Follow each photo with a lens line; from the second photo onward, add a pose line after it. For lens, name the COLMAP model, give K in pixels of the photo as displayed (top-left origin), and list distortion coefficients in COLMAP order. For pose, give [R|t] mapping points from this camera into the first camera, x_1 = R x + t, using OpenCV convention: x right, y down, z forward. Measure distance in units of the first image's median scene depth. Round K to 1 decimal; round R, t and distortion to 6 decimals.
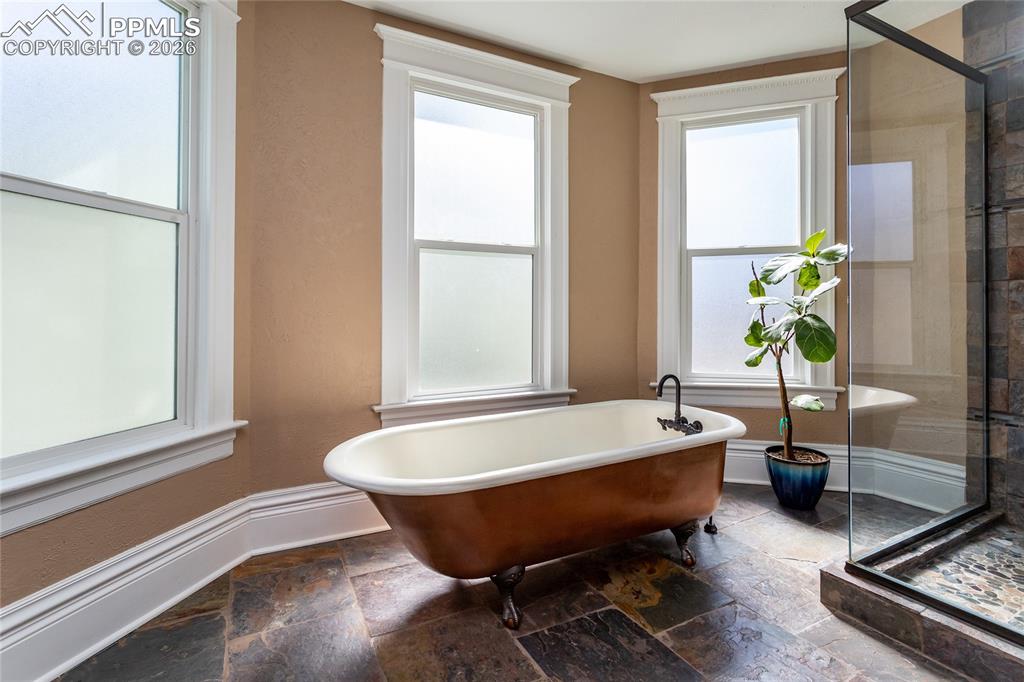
lens RADIAL K [[490.5, 0, 499.7], [0, 490.5, 306.4], [0, 0, 1]] dist [-0.007633, 0.005569]
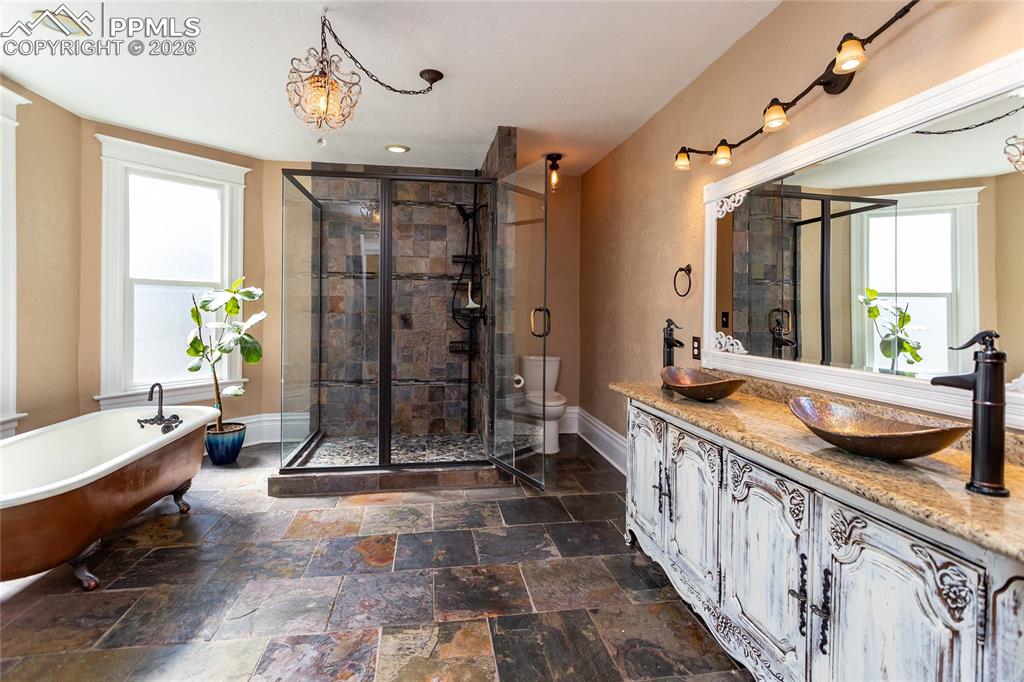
lens RADIAL K [[480.1, 0, 503.4], [0, 480.1, 319.0], [0, 0, 1]] dist [0.000621, 0.001026]
pose [[0.322795, -0.004666, 0.946457, -0.526502], [-0.014083, 0.999853, 0.009732, -0.053676], [-0.946364, -0.016470, 0.322682, -0.270911]]
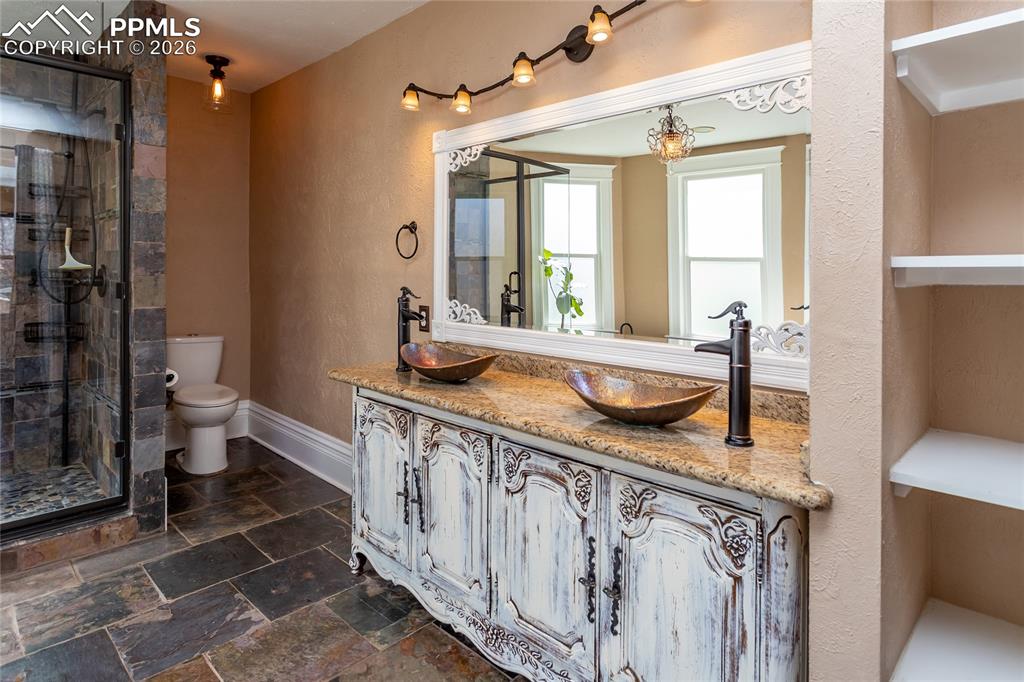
lens RADIAL K [[563.3, 0, 512.9], [0, 563.3, 273.6], [0, 0, 1]] dist [-0.002035, 0.001115]
pose [[-0.310740, 0.000541, 0.950495, -0.462424], [-0.006377, 0.999976, -0.002654, -0.068656], [-0.950474, -0.006886, -0.310729, -0.160233]]
